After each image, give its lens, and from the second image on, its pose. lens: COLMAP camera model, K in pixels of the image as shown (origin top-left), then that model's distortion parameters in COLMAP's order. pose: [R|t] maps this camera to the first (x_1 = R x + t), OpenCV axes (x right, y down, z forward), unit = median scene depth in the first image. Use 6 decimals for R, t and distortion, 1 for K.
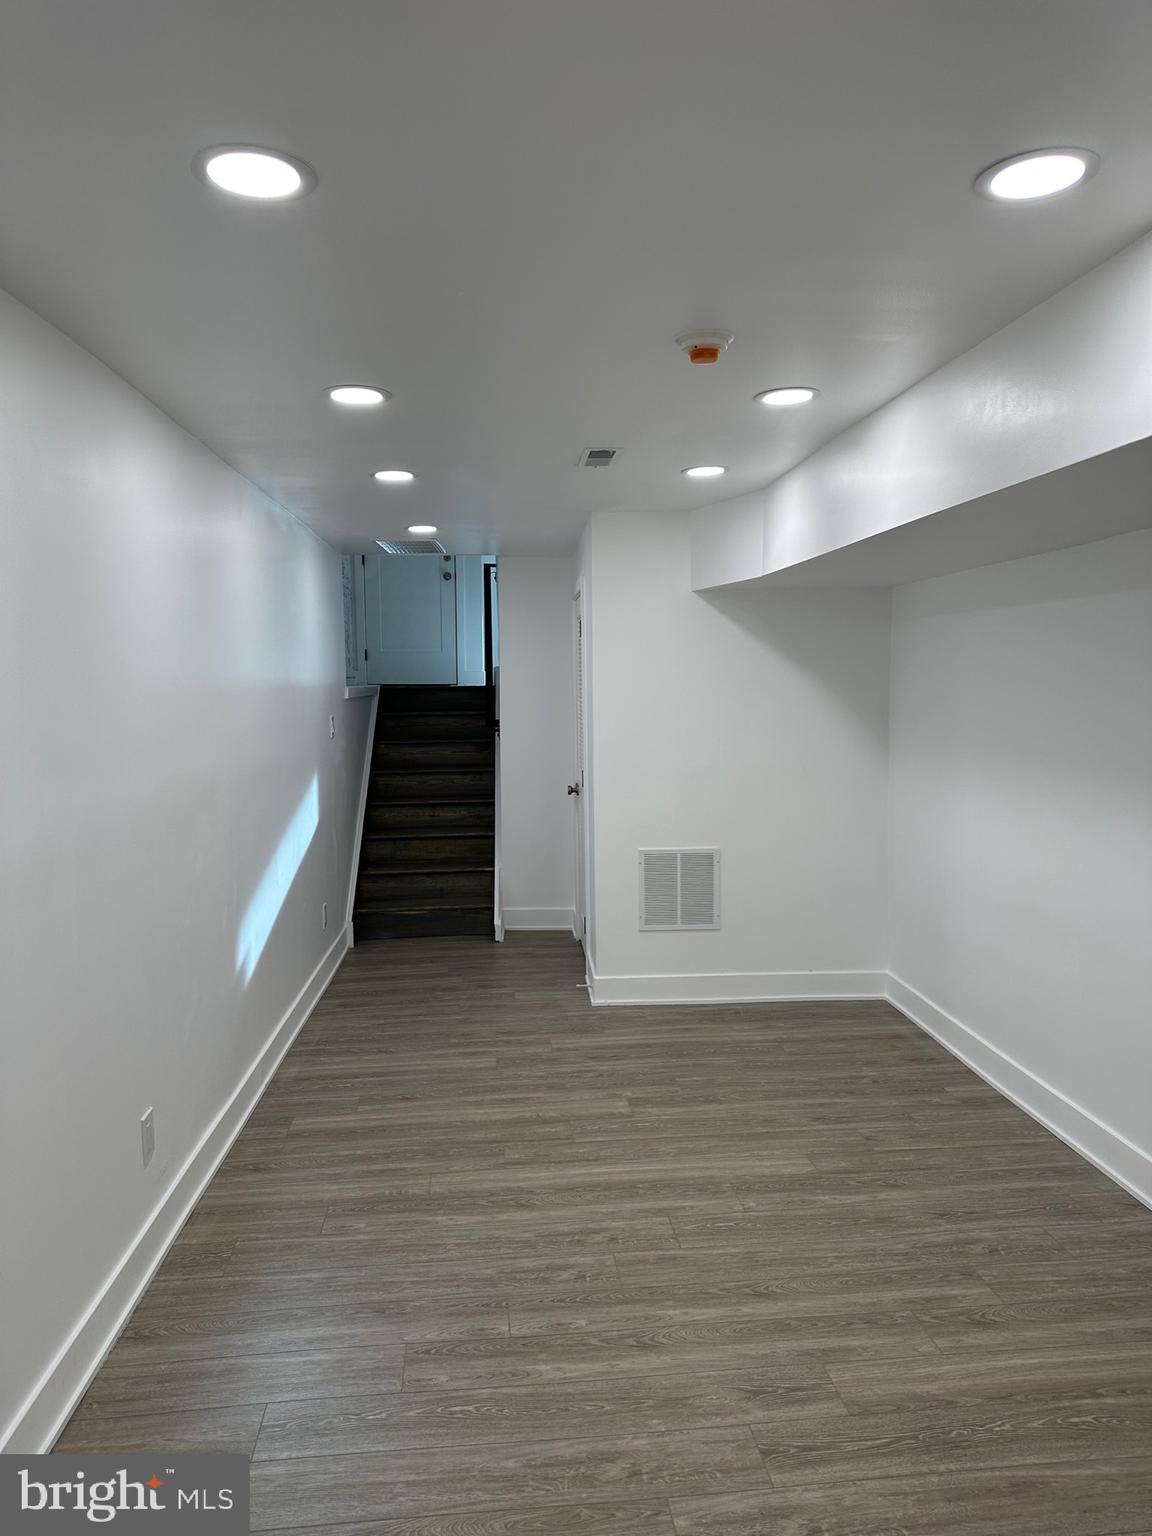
lens RADIAL K [[1079.5, 0, 575.8], [0, 1079.5, 768.1], [0, 0, 1]] dist [-0.000843, -0.002757]
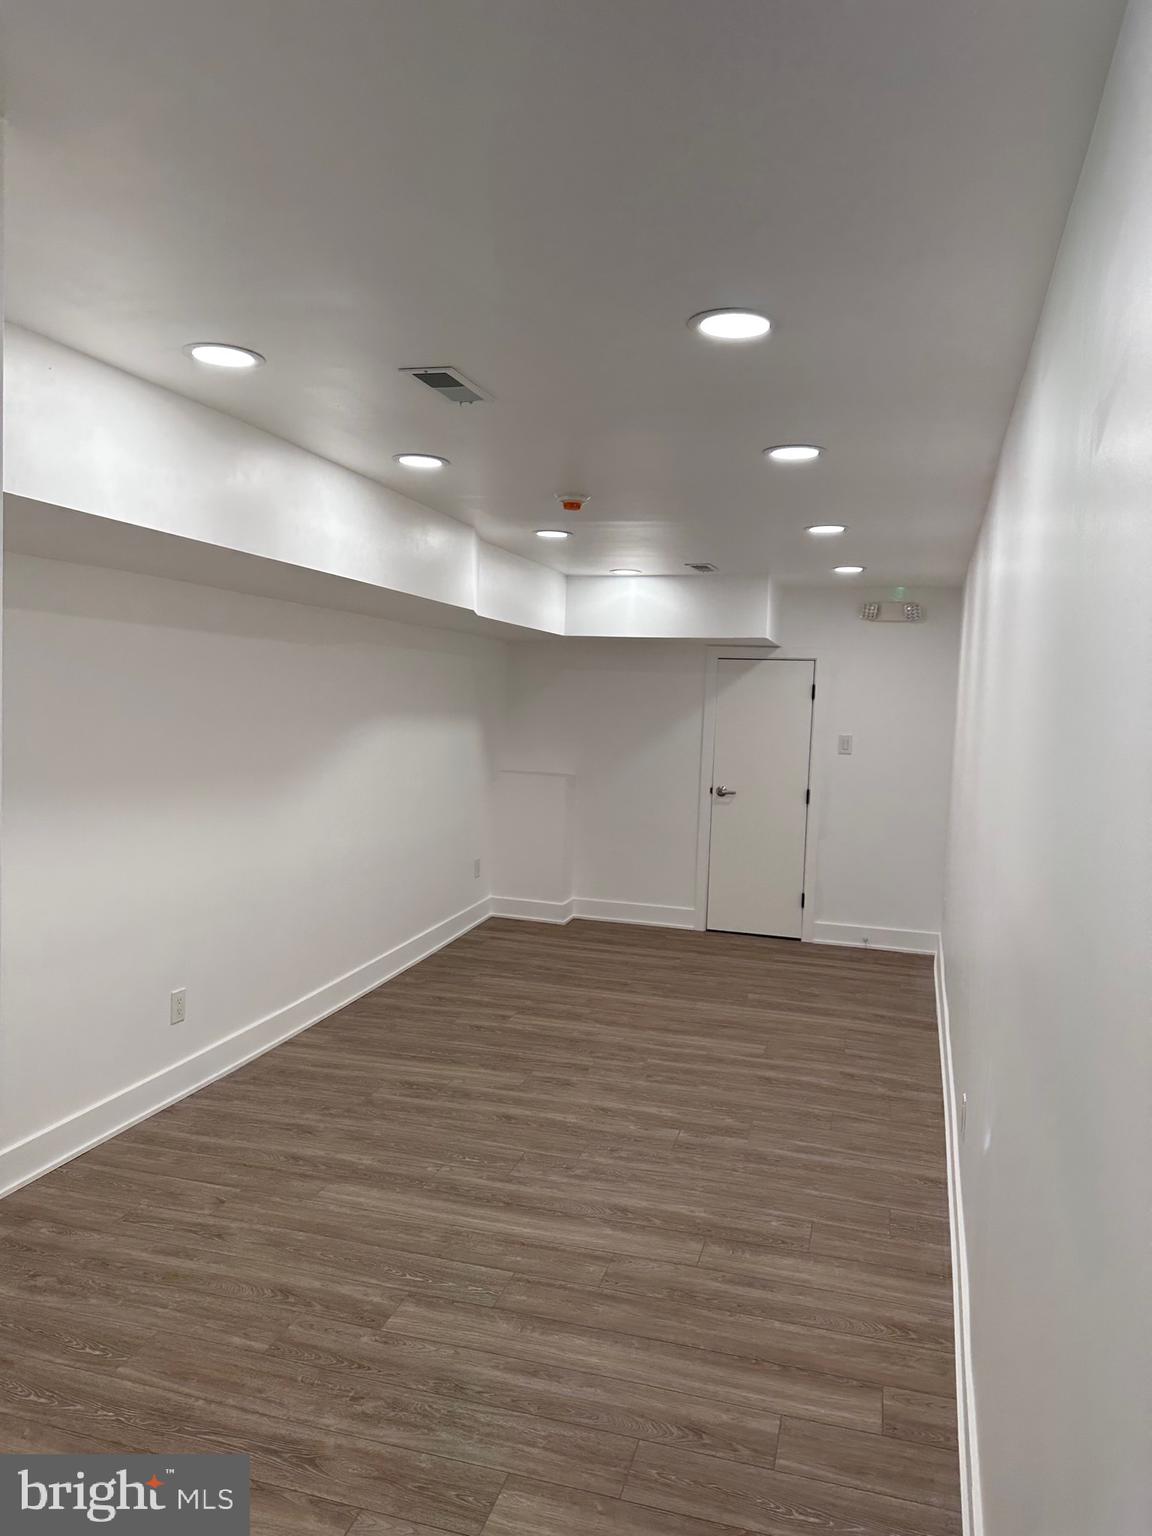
lens RADIAL K [[1079.5, 0, 574.5], [0, 1079.5, 771.6], [0, 0, 1]] dist [-0.000843, -0.002757]
pose [[-0.927518, -0.046268, 0.370904, -0.364844], [0.007098, 0.989950, 0.141242, -0.160940], [-0.373711, 0.133638, -0.917868, 1.863480]]
